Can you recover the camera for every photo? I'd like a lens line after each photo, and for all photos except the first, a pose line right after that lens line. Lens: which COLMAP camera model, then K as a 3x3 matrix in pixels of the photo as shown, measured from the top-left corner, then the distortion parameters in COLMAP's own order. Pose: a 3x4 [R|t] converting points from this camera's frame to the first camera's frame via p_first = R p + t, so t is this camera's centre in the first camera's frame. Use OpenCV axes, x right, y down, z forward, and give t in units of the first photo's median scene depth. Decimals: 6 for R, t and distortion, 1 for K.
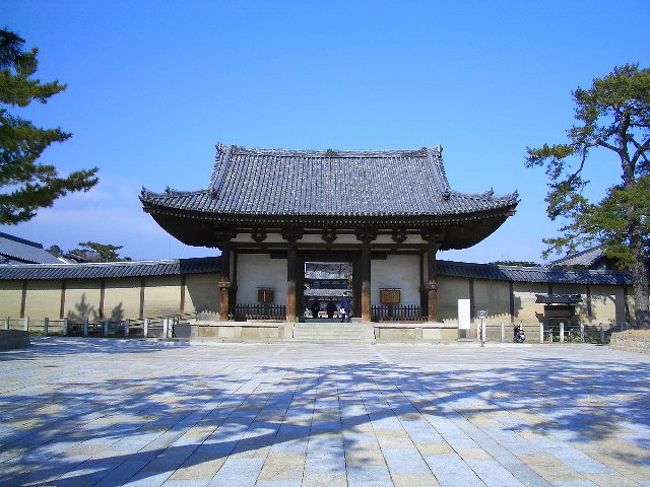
lens RADIAL K [[654.1, 0, 325.0], [0, 654.1, 243.5], [0, 0, 1]] dist [-0.207678, 0.163978]
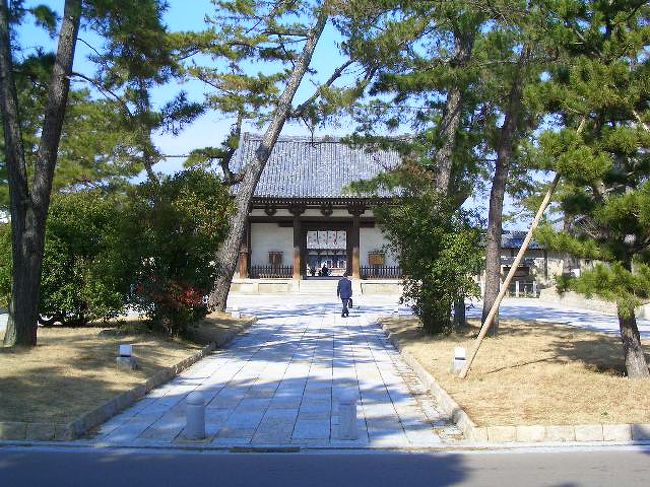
lens RADIAL K [[939.9, 0, 325.0], [0, 939.9, 243.5], [0, 0, 1]] dist [-0.019056, -0.038785]
pose [[0.999905, -0.003551, -0.013350, 0.026716], [0.004600, 0.996834, 0.079374, -0.090511], [0.013026, -0.079428, 0.996755, -0.784477]]
